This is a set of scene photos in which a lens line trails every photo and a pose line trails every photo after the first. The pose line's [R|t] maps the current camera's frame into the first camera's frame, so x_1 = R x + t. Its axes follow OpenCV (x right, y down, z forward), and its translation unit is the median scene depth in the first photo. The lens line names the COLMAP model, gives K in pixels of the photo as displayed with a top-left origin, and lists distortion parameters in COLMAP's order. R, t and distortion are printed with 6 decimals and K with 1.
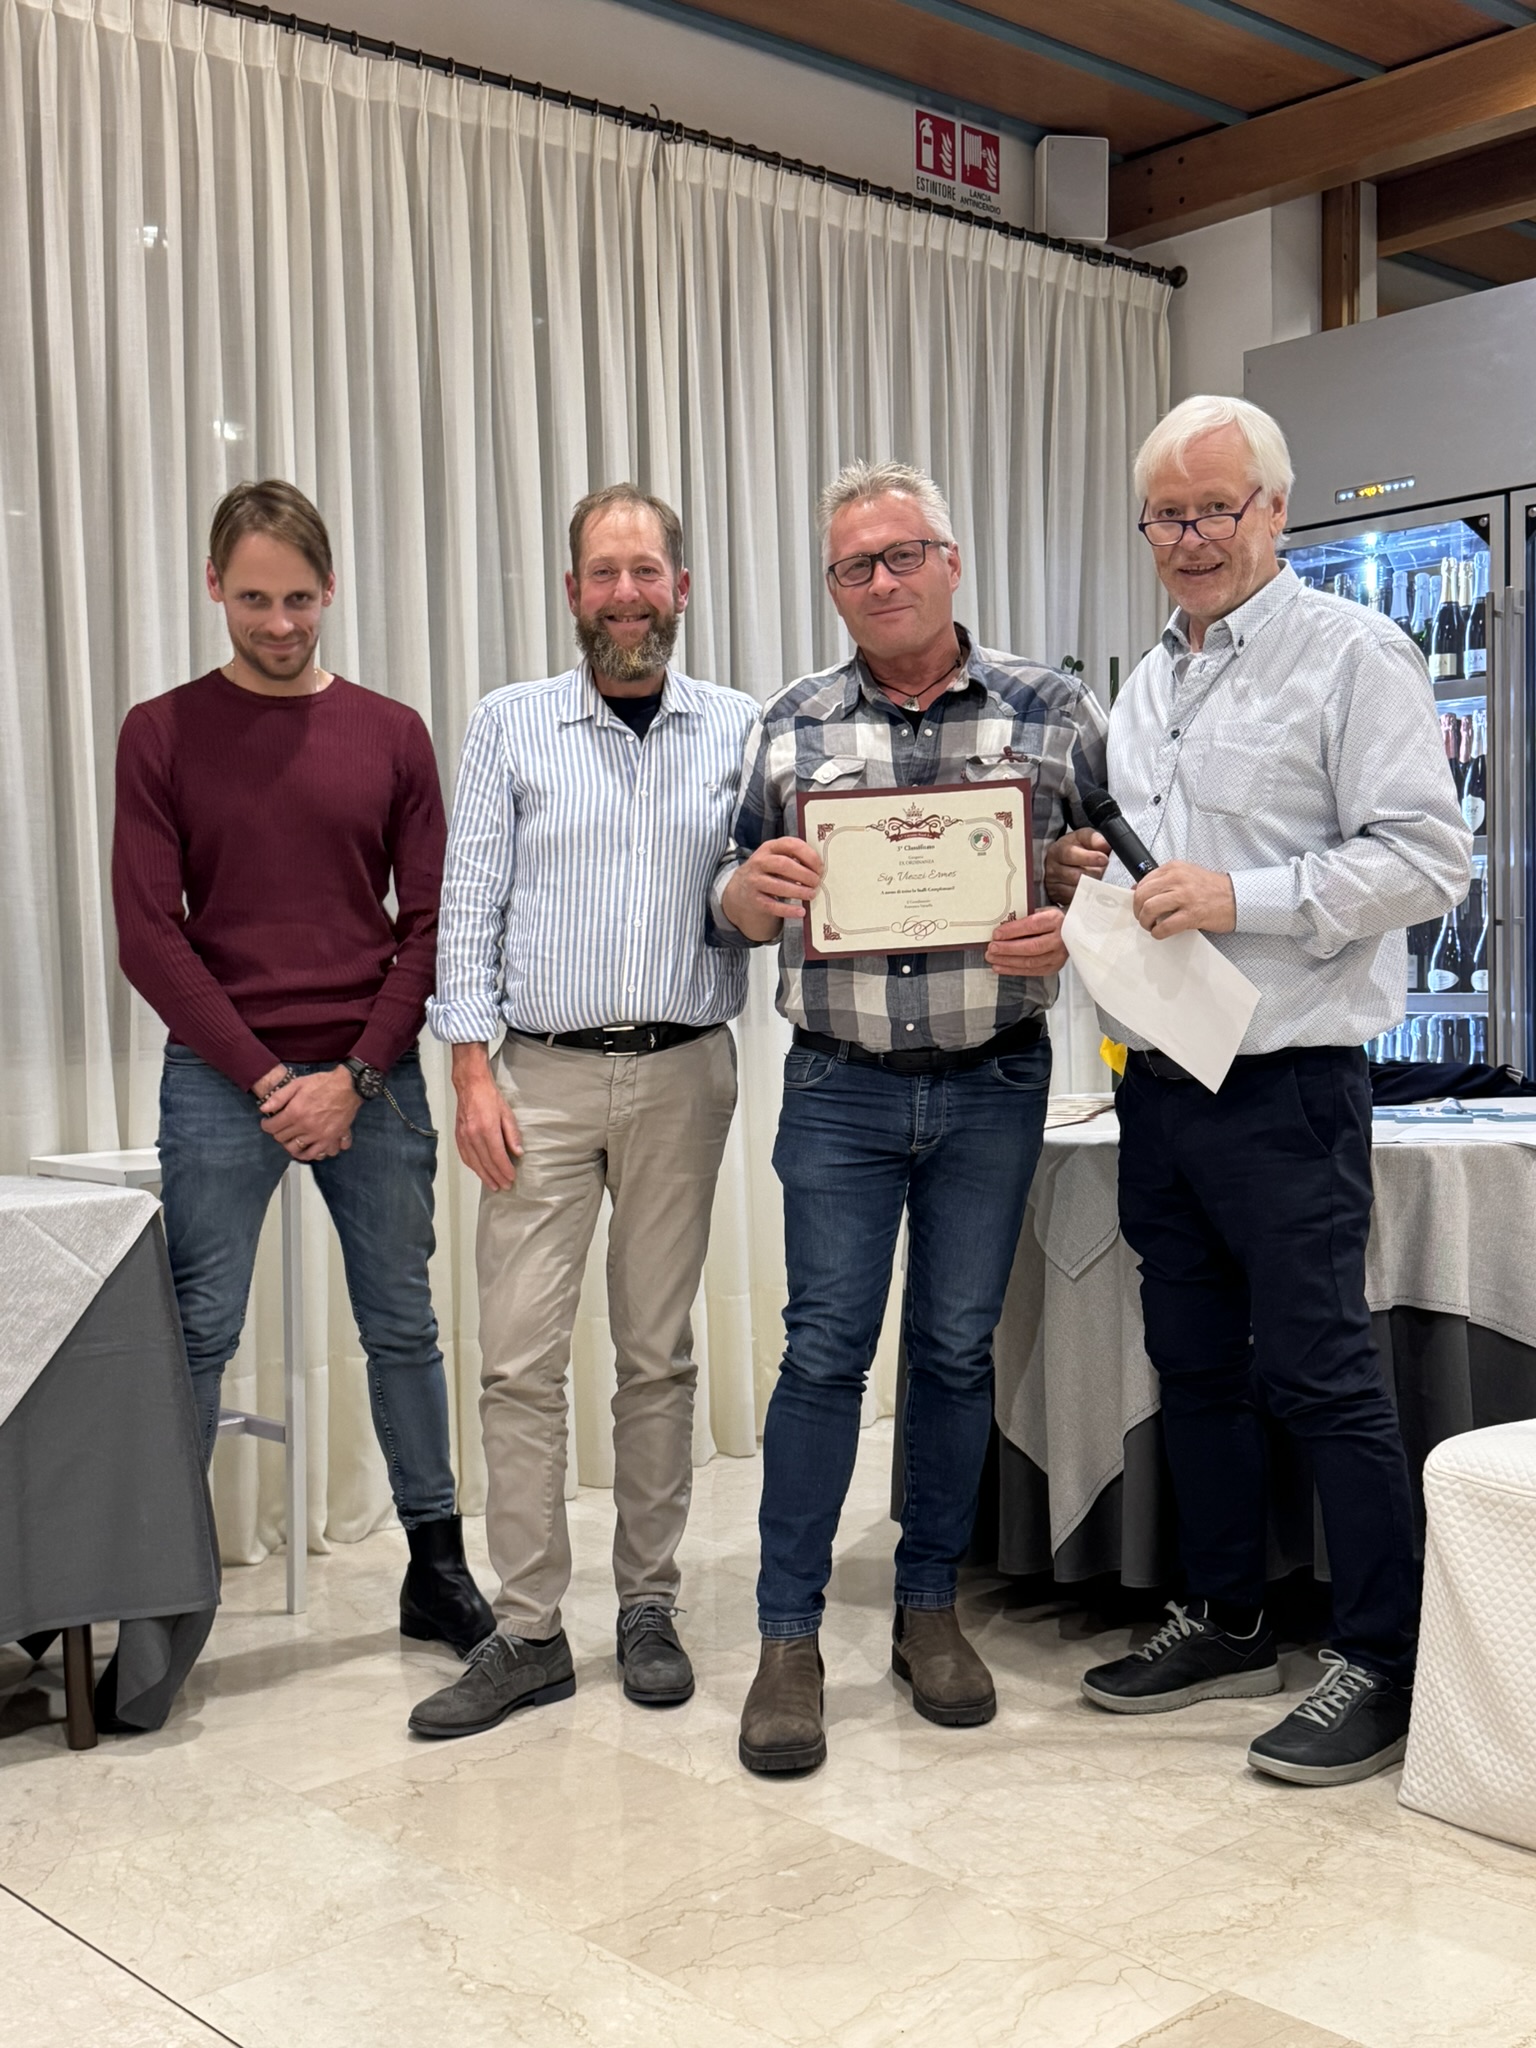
lens RADIAL K [[2257.4, 0, 765.8], [0, 2257.4, 1023.4], [0, 0, 1]] dist [0.127346, -0.258633]
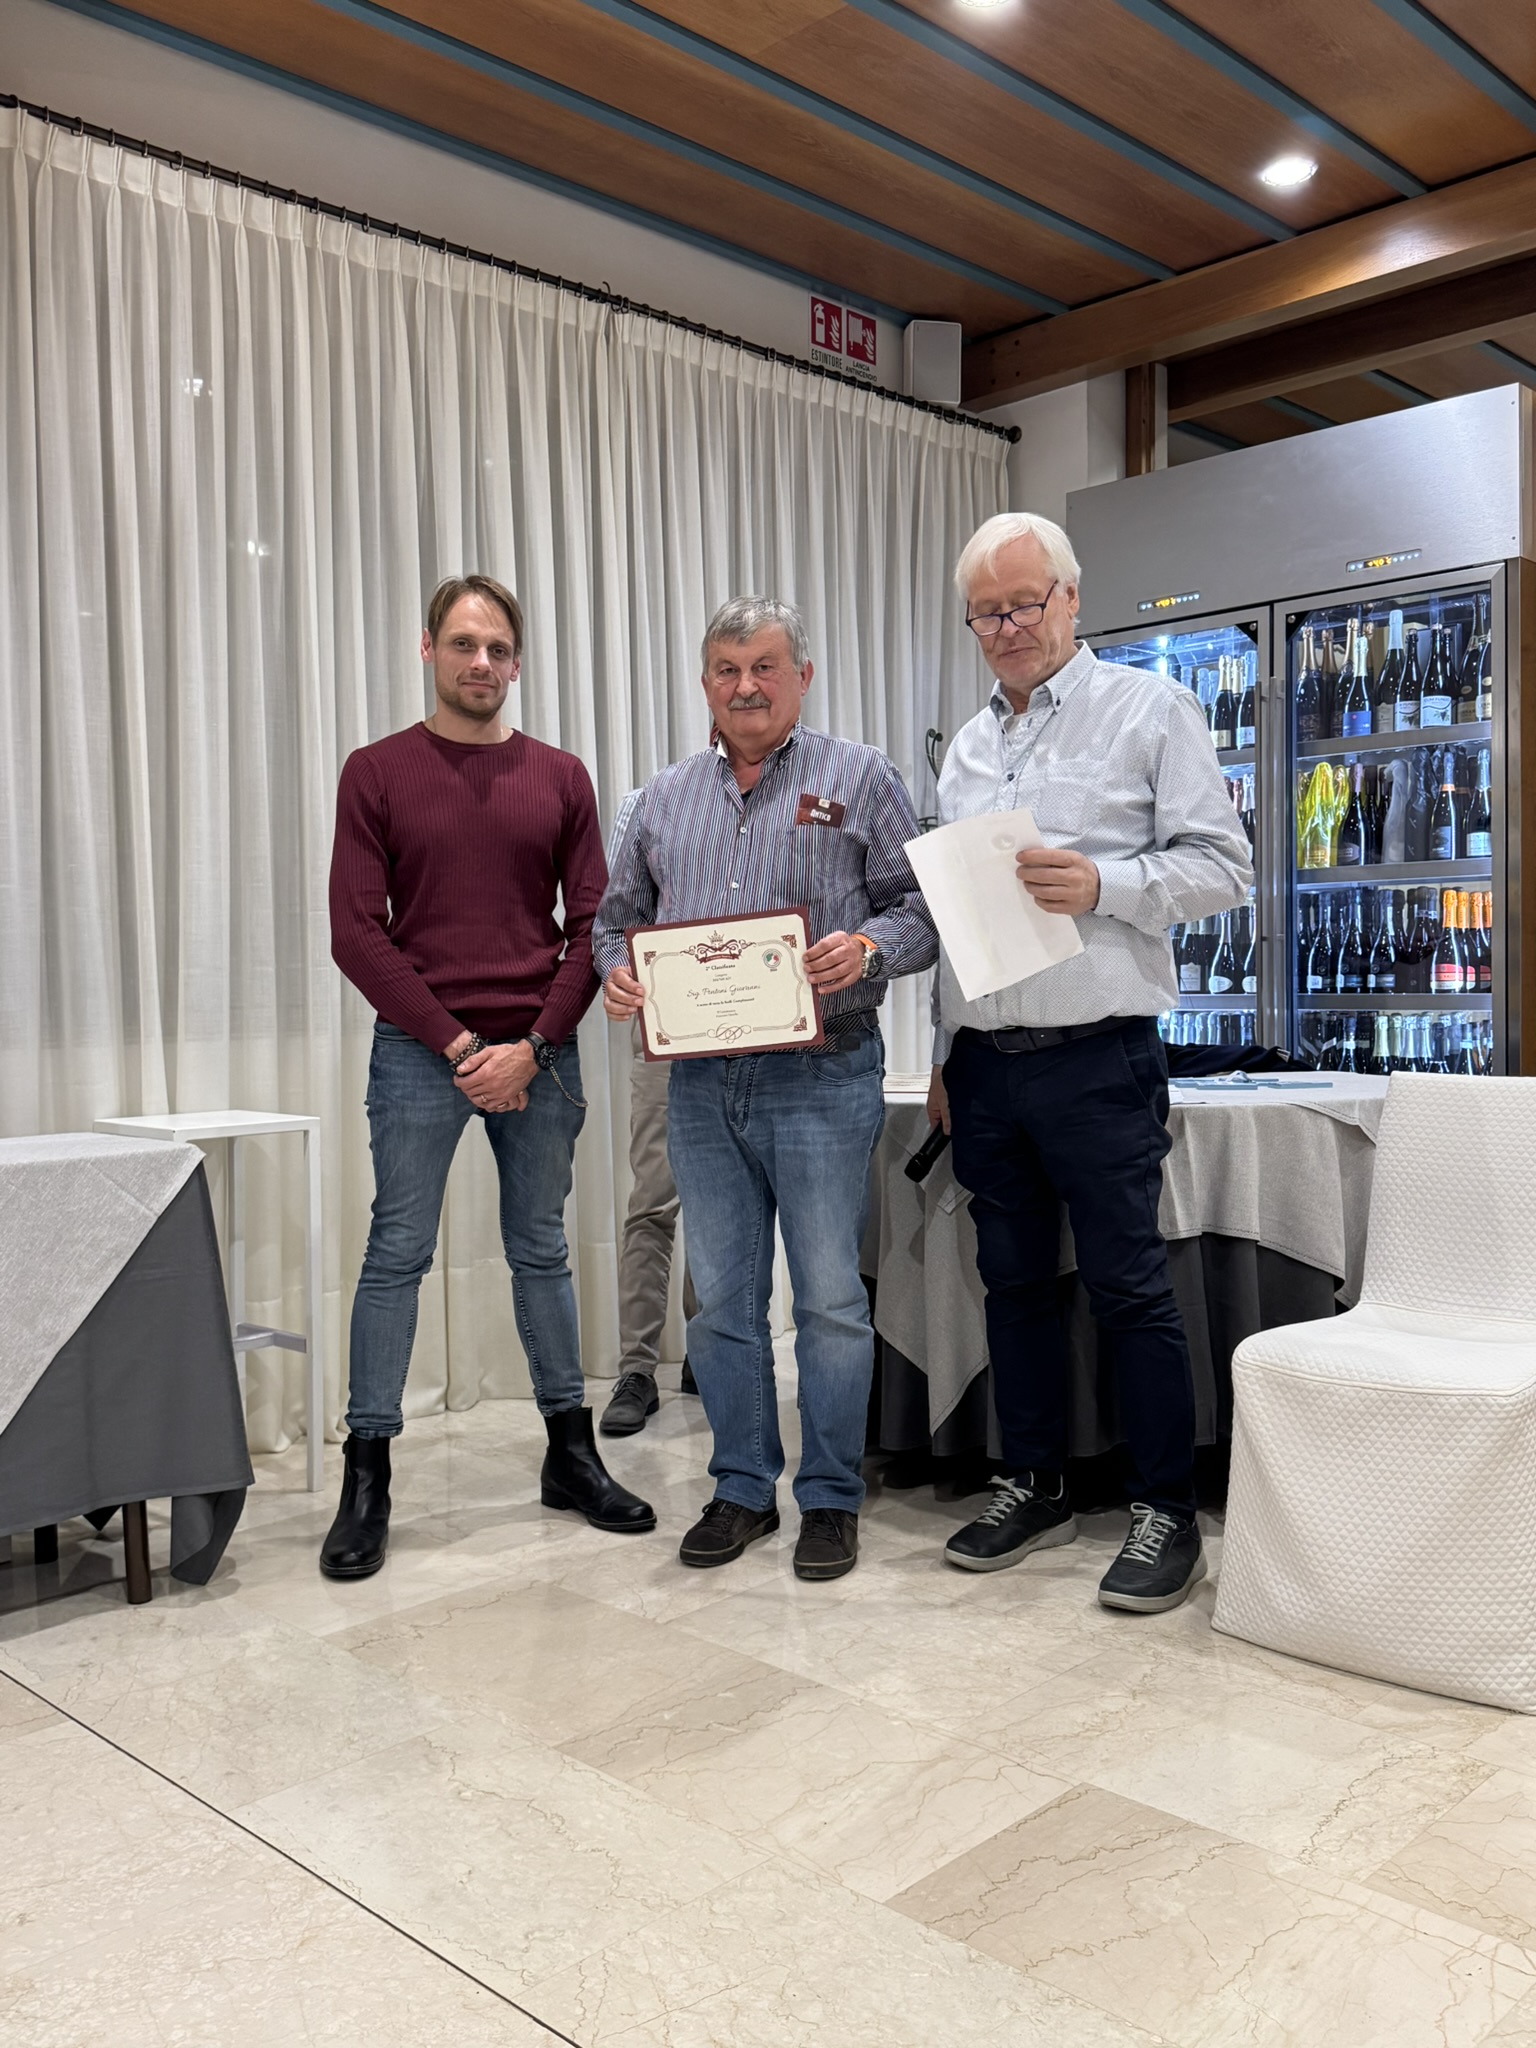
lens RADIAL K [[1759.4, 0, 773.1], [0, 1759.4, 1021.6], [0, 0, 1]] dist [0.059174, -0.093292]
pose [[0.998467, 0.001495, 0.055322, -0.010941], [-0.001172, 0.999982, -0.005872, 0.009651], [-0.055330, 0.005798, 0.998451, 0.028639]]
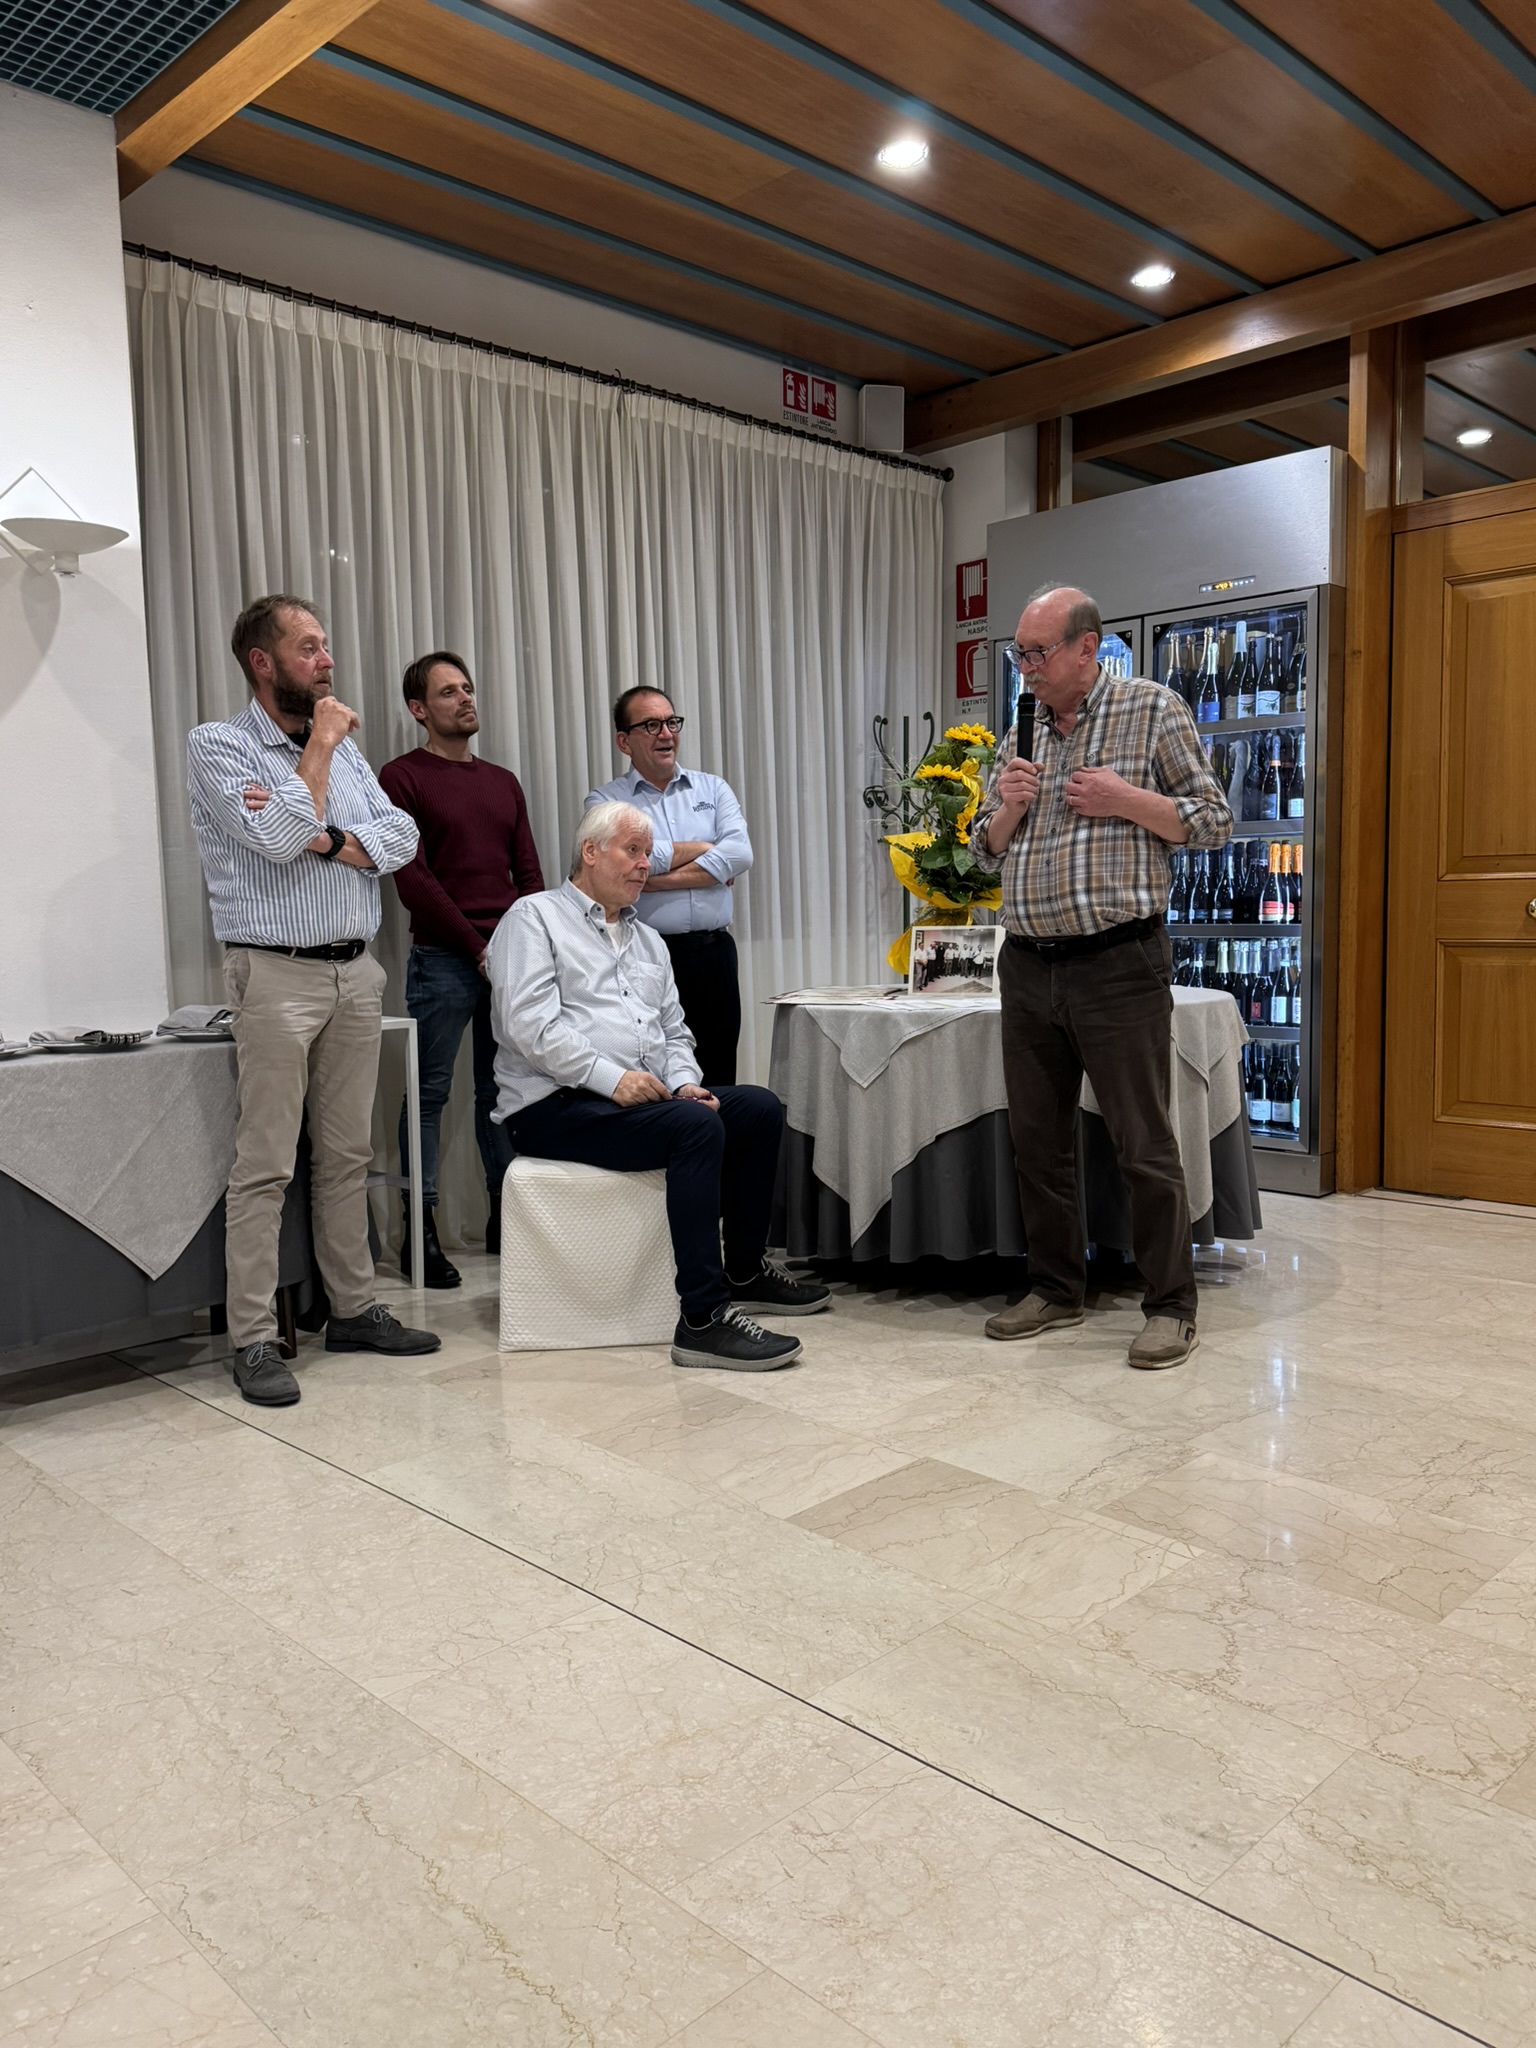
lens RADIAL K [[1521.1, 0, 764.9], [0, 1521.1, 1028.9], [0, 0, 1]] dist [0.112269, -0.209251]
pose [[0.999143, -0.001560, 0.041359, 0.009611], [-0.000613, 0.998622, 0.052467, 0.005093], [-0.041384, -0.052447, 0.997766, -0.115540]]
